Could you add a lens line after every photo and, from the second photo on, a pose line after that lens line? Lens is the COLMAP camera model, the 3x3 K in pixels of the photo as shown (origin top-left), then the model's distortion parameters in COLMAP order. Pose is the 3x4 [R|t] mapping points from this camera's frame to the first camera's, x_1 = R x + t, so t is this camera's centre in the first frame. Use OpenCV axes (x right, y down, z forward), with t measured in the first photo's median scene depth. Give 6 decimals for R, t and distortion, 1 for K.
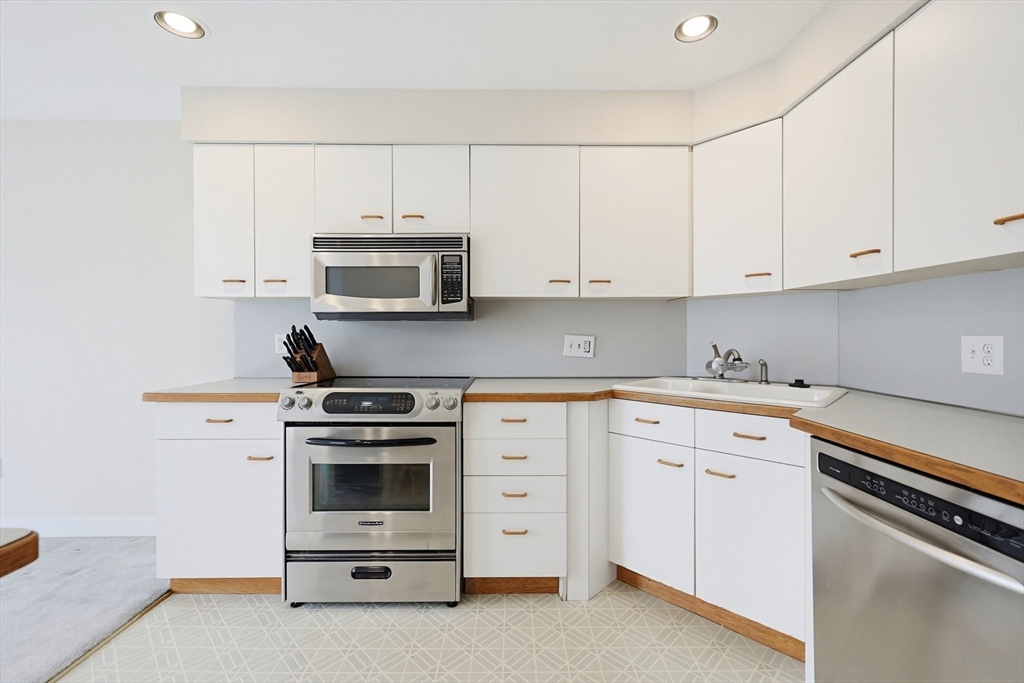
lens RADIAL K [[442.2, 0, 510.3], [0, 442.2, 333.6], [0, 0, 1]] dist [0.000060, -0.000555]
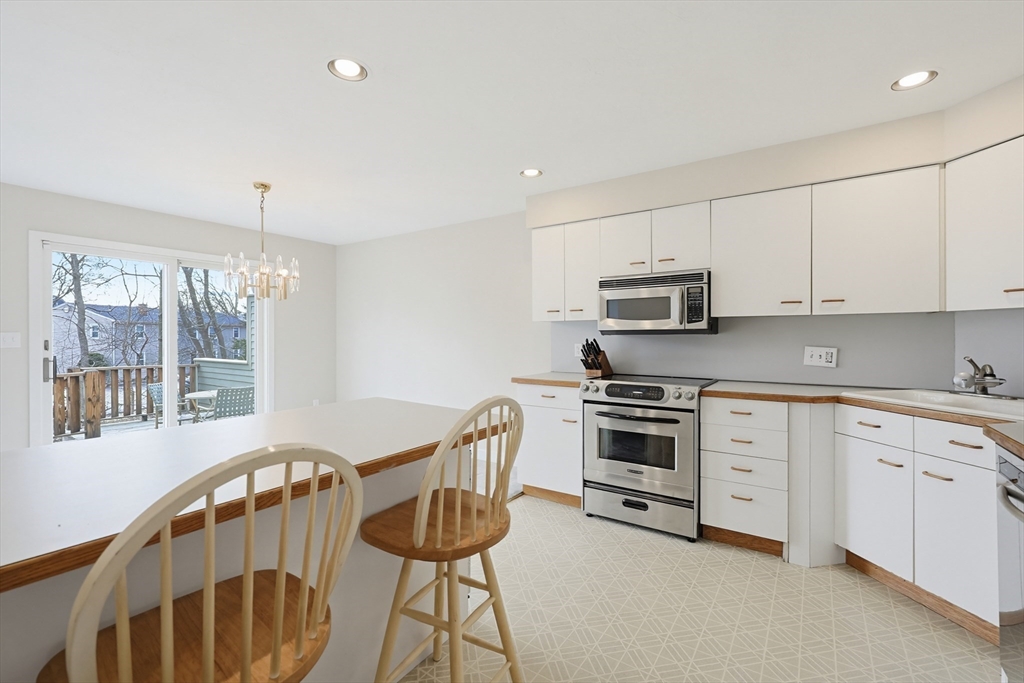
lens RADIAL K [[442.2, 0, 508.5], [0, 442.2, 333.4], [0, 0, 1]] dist [0.000060, -0.000555]
pose [[0.803406, -0.005896, -0.595403, 0.230826], [0.002731, 0.999977, -0.006217, -0.032150], [0.595426, 0.003369, 0.803403, -0.451293]]
